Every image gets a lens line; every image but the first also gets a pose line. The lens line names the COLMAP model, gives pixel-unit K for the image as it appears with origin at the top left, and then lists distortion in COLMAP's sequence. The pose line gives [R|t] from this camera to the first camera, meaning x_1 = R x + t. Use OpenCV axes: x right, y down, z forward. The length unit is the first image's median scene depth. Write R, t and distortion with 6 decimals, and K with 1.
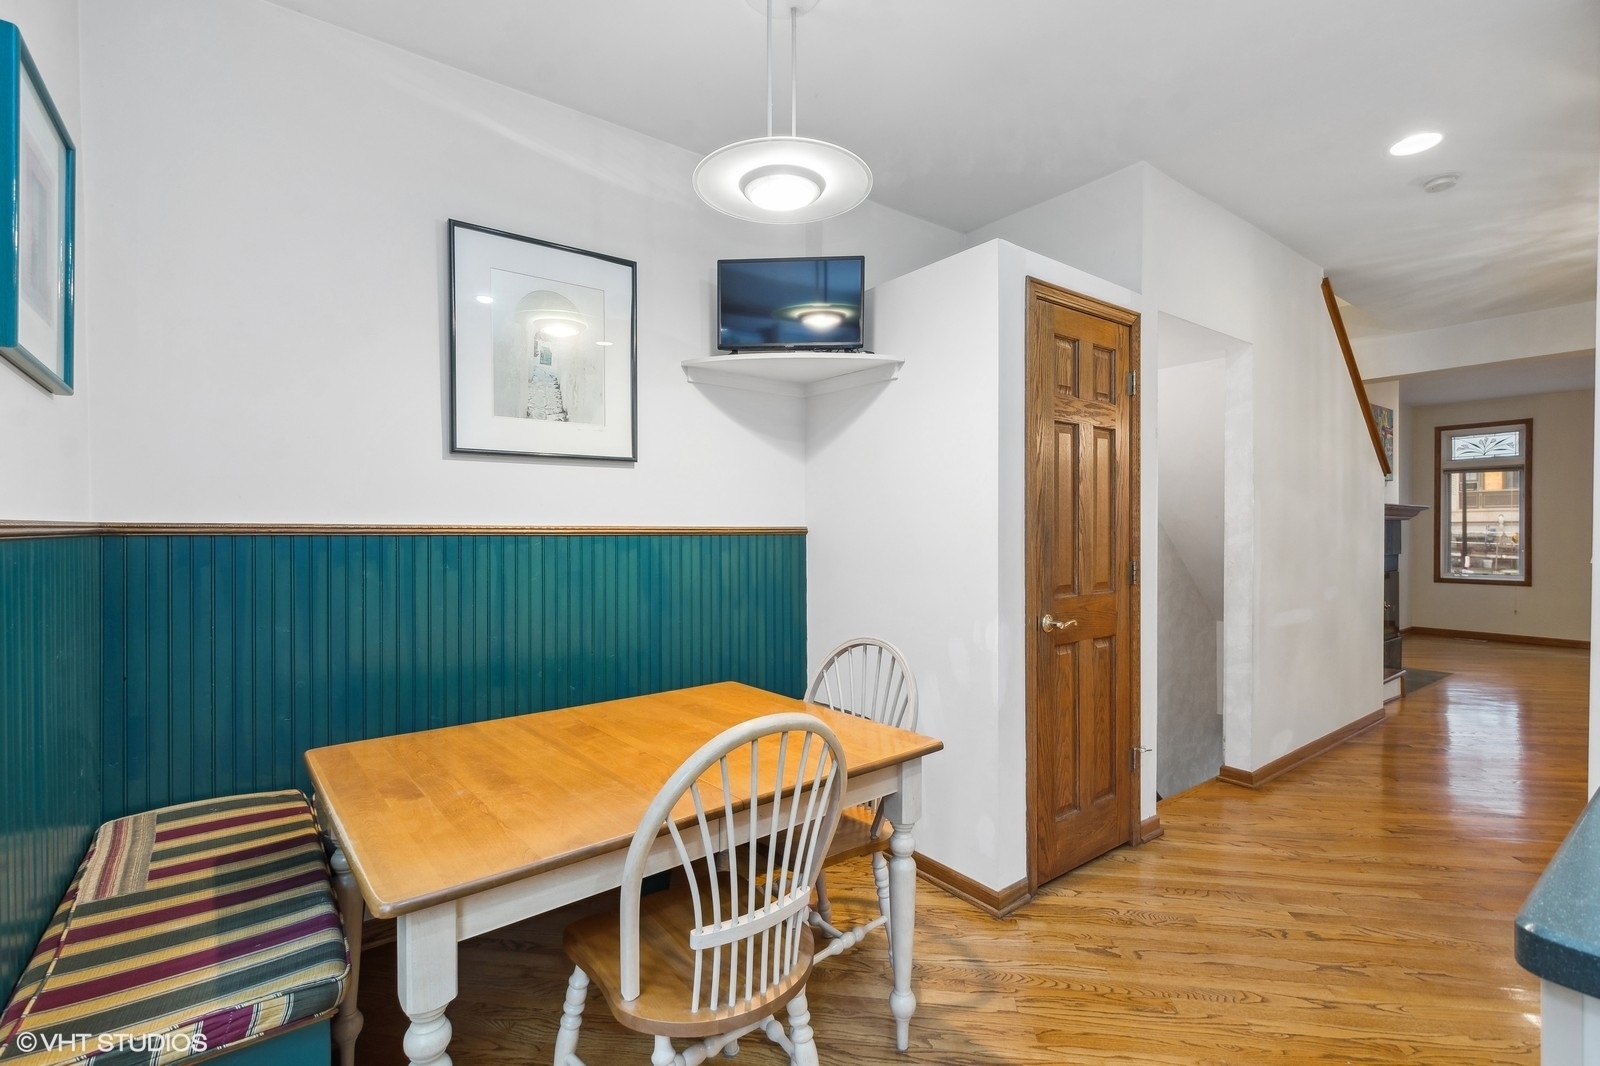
lens RADIAL K [[723.5, 0, 791.0], [0, 723.5, 531.2], [0, 0, 1]] dist [0.002944, 0.000057]
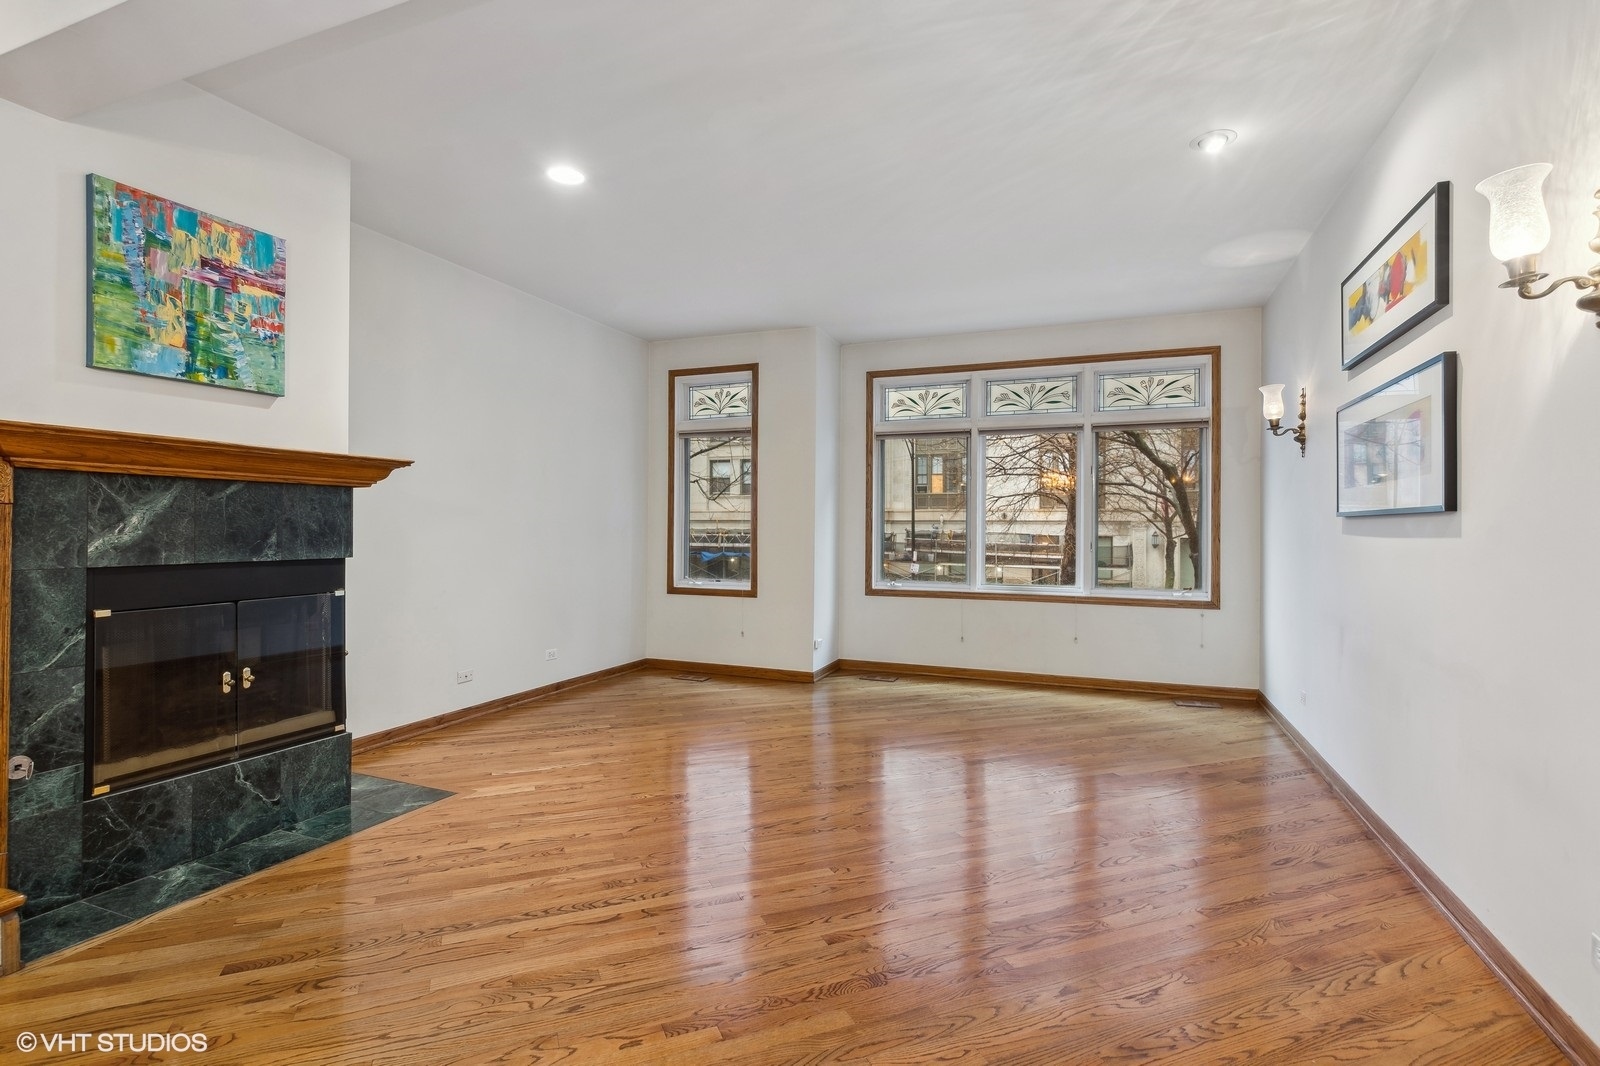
lens RADIAL K [[765.0, 0, 797.3], [0, 765.0, 521.1], [0, 0, 1]] dist [-0.002143, -0.001017]
pose [[0.856172, 0.007296, 0.516640, 0.610281], [-0.001369, 0.999929, -0.011851, 0.009270], [-0.516689, 0.009439, 0.856121, 0.305459]]
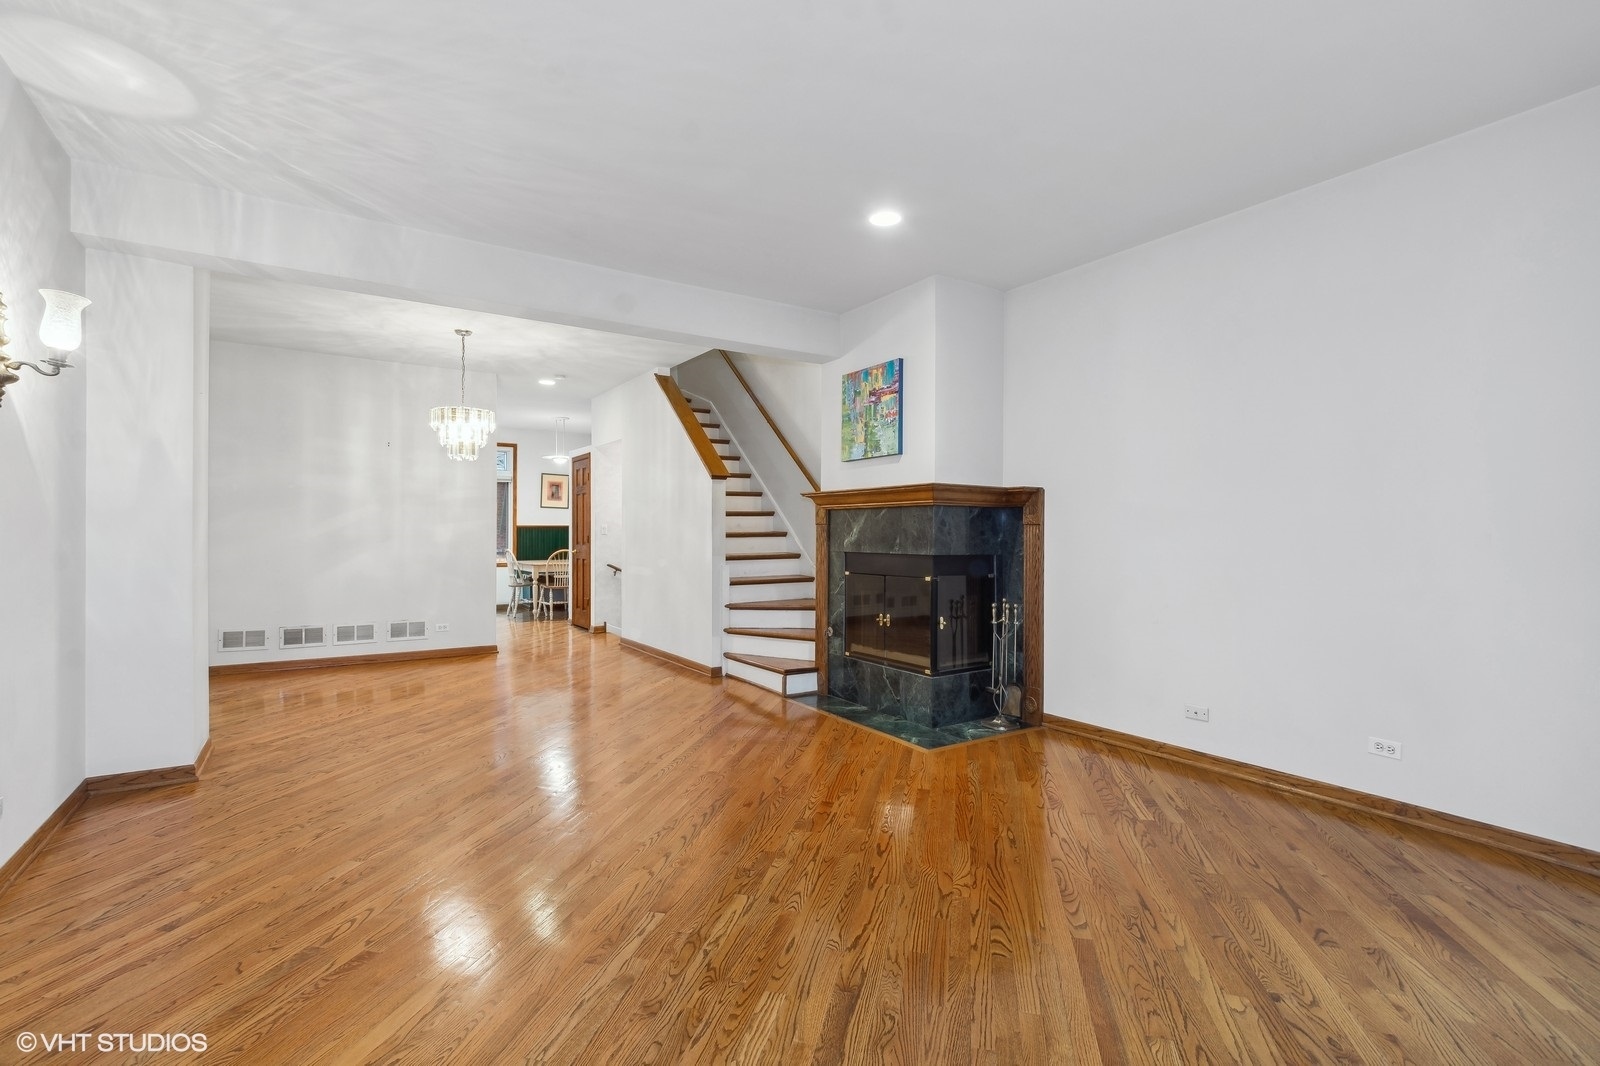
lens RADIAL K [[723.5, 0, 791.0], [0, 723.5, 531.2], [0, 0, 1]] dist [0.002944, 0.000057]
pose [[-0.065962, -0.005225, -0.997808, 1.116874], [-0.007184, 0.999963, -0.004761, 0.009530], [0.997796, 0.006854, -0.065997, 0.668120]]
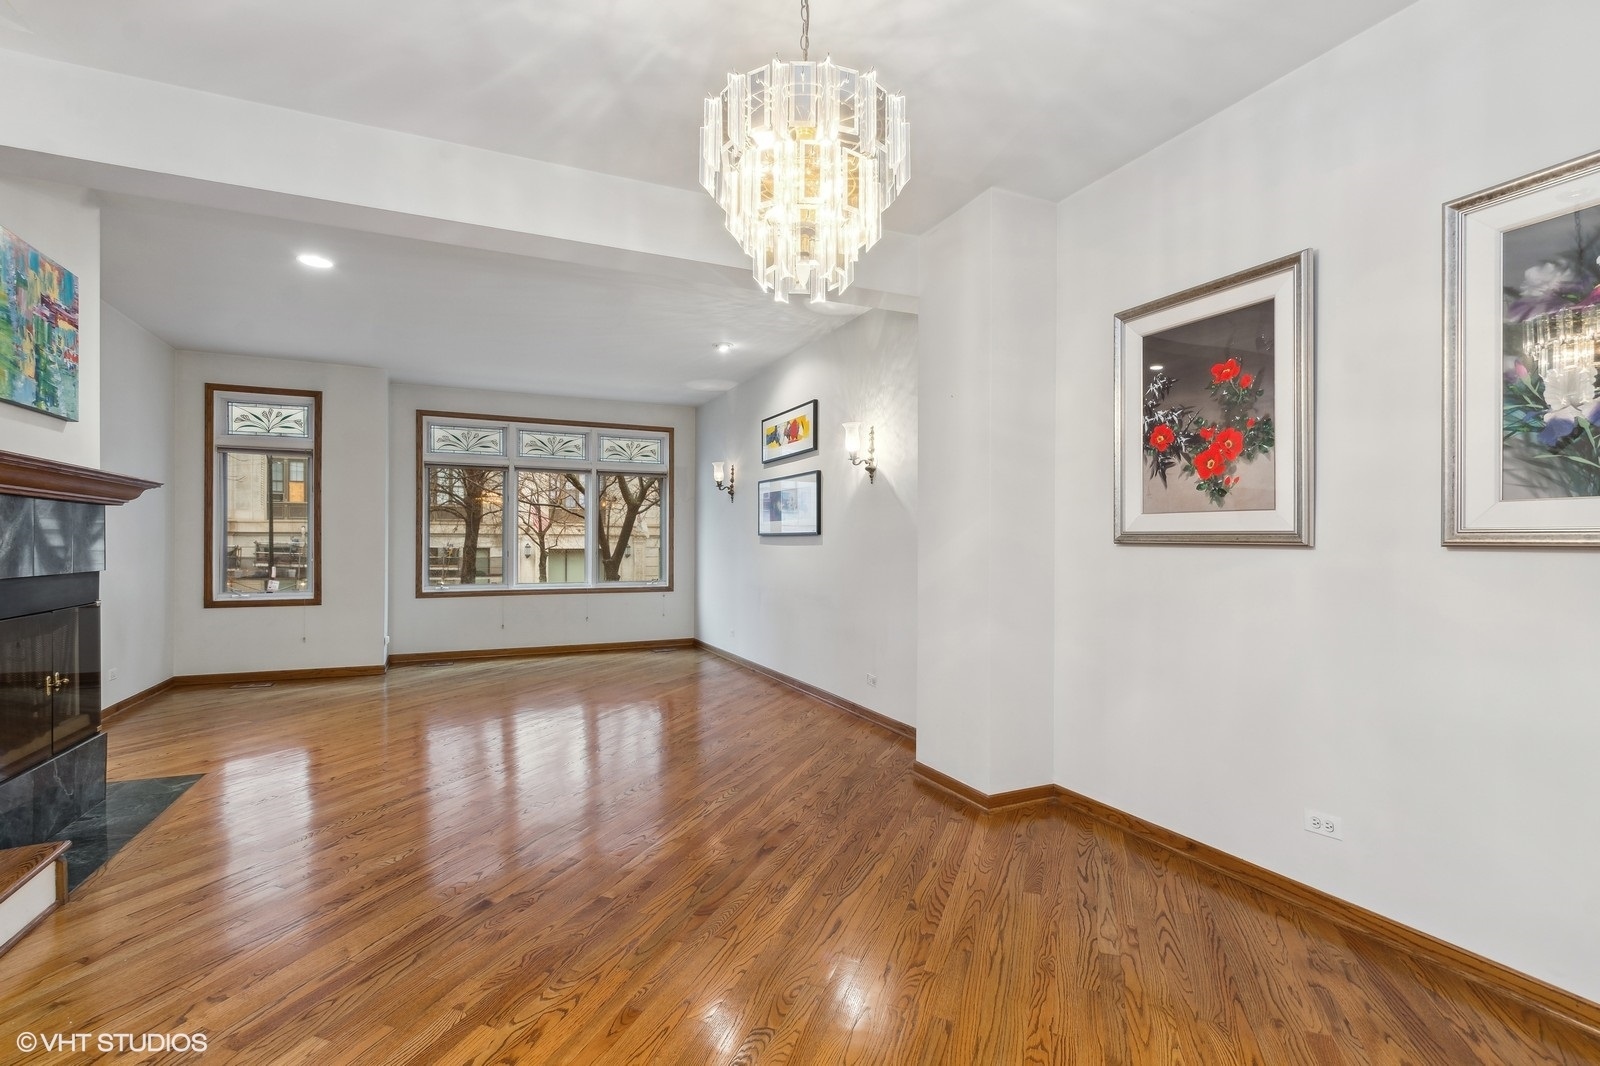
lens RADIAL K [[737.2, 0, 794.0], [0, 737.2, 541.4], [0, 0, 1]] dist [0.001949, 0.000514]
pose [[0.210534, 0.000207, 0.977586, 0.316672], [0.002519, 0.999997, -0.000754, 0.008783], [-0.977583, 0.002621, 0.210533, 0.301707]]
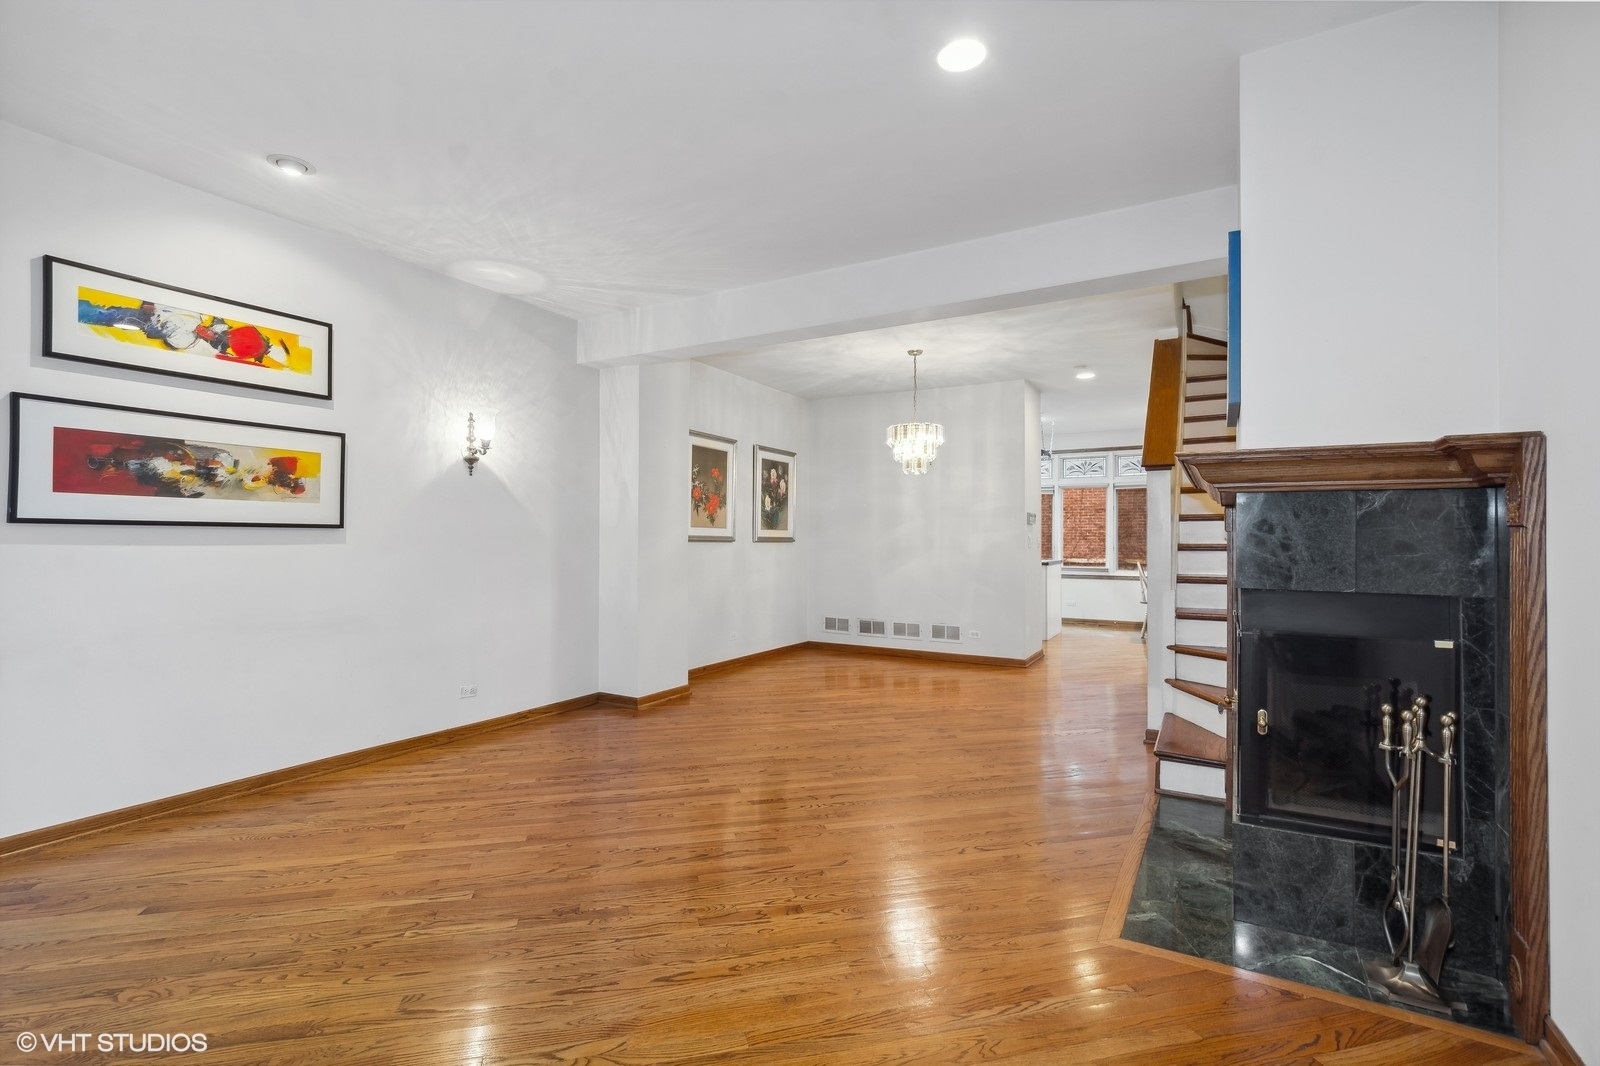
lens RADIAL K [[726.8, 0, 800.0], [0, 726.8, 533.0], [0, 0, 1]] dist [0.003868, 0.000179]
pose [[-0.914124, -0.009867, -0.405316, 0.866677], [-0.008059, 0.999949, -0.006166, 0.005686], [0.405356, -0.002370, -0.914156, 0.908331]]
